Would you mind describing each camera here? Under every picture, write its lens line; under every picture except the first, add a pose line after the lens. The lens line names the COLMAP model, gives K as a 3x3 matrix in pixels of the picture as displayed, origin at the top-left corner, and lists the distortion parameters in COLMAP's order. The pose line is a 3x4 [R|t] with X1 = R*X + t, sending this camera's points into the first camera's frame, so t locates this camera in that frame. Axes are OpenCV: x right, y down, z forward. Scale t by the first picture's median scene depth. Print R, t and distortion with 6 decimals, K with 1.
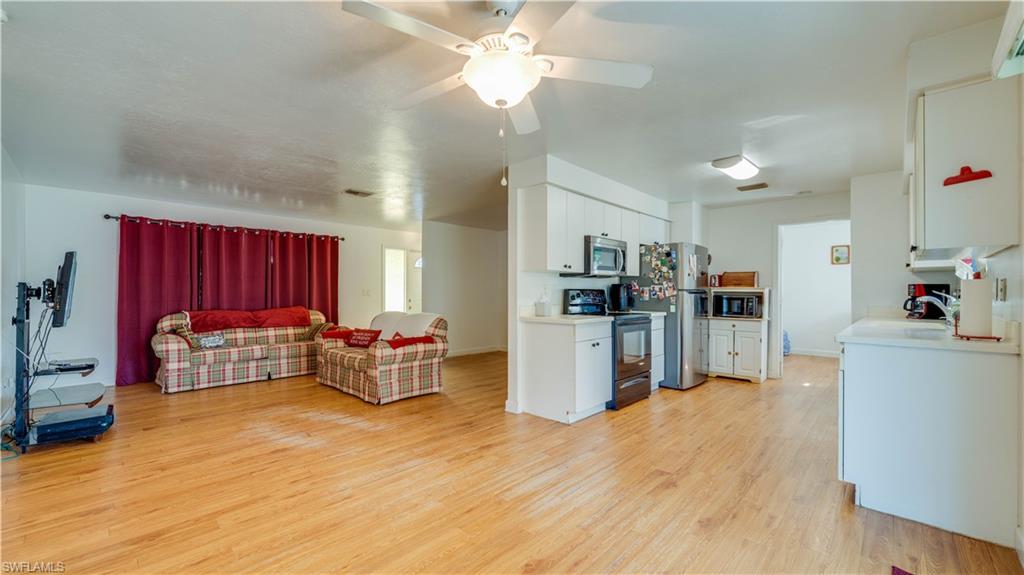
lens RADIAL K [[405.5, 0, 509.6], [0, 405.5, 293.7], [0, 0, 1]] dist [-0.008162, -0.000515]
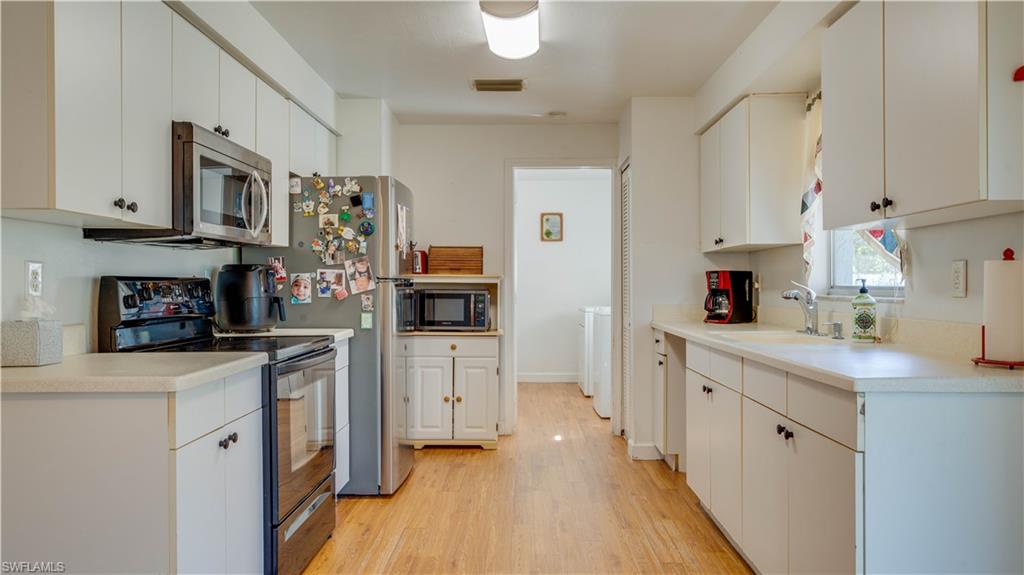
lens RADIAL K [[684.6, 0, 513.6], [0, 684.6, 288.9], [0, 0, 1]] dist [0.003909, -0.000832]
pose [[0.727359, -0.008509, 0.686205, -0.004017], [0.005935, 0.999964, 0.006109, -0.002308], [-0.686232, -0.000371, 0.727383, 0.330533]]
